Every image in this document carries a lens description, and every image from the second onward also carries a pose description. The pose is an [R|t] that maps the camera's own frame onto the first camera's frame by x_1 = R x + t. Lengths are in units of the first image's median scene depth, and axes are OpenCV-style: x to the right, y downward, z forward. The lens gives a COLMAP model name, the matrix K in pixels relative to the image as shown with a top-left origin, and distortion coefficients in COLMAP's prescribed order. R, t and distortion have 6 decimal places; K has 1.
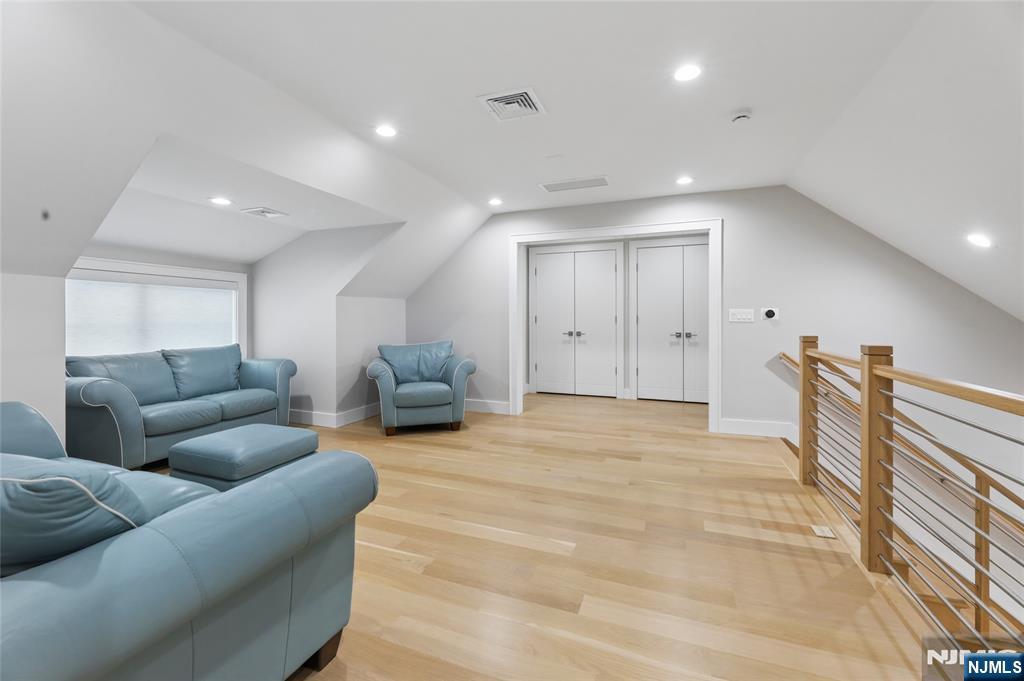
lens RADIAL K [[425.8, 0, 508.5], [0, 425.8, 305.6], [0, 0, 1]] dist [-0.000670, -0.000145]
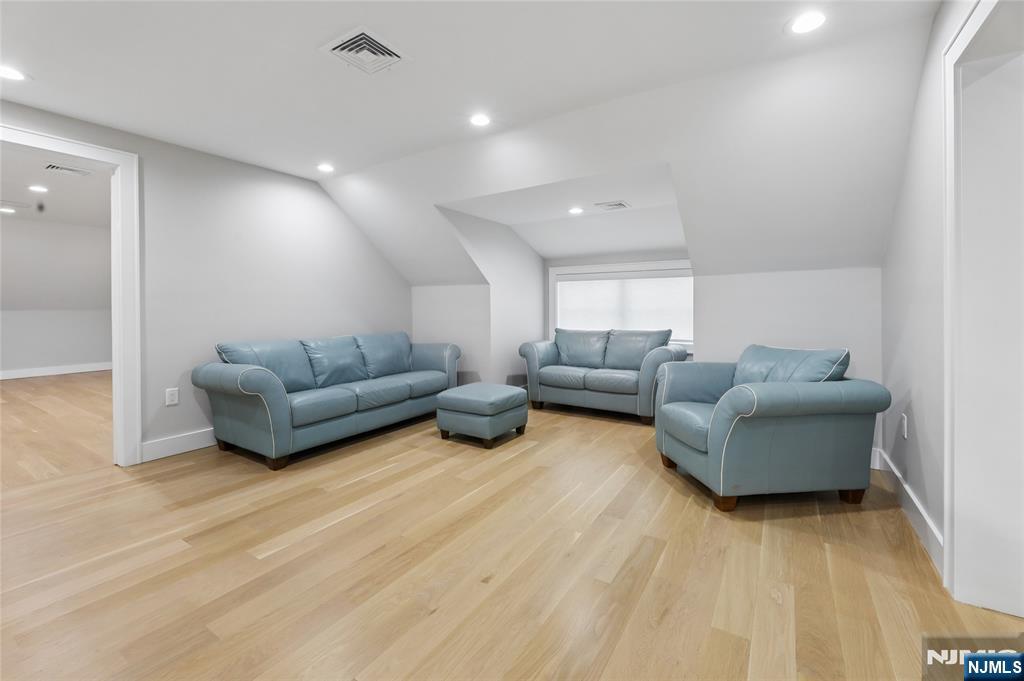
lens RADIAL K [[425.8, 0, 508.5], [0, 425.8, 305.6], [0, 0, 1]] dist [-0.000670, -0.000145]
pose [[-0.194300, -0.000721, -0.980942, 0.786817], [0.030291, 0.999518, -0.006734, 0.046530], [0.980474, -0.031022, -0.194184, 1.439874]]
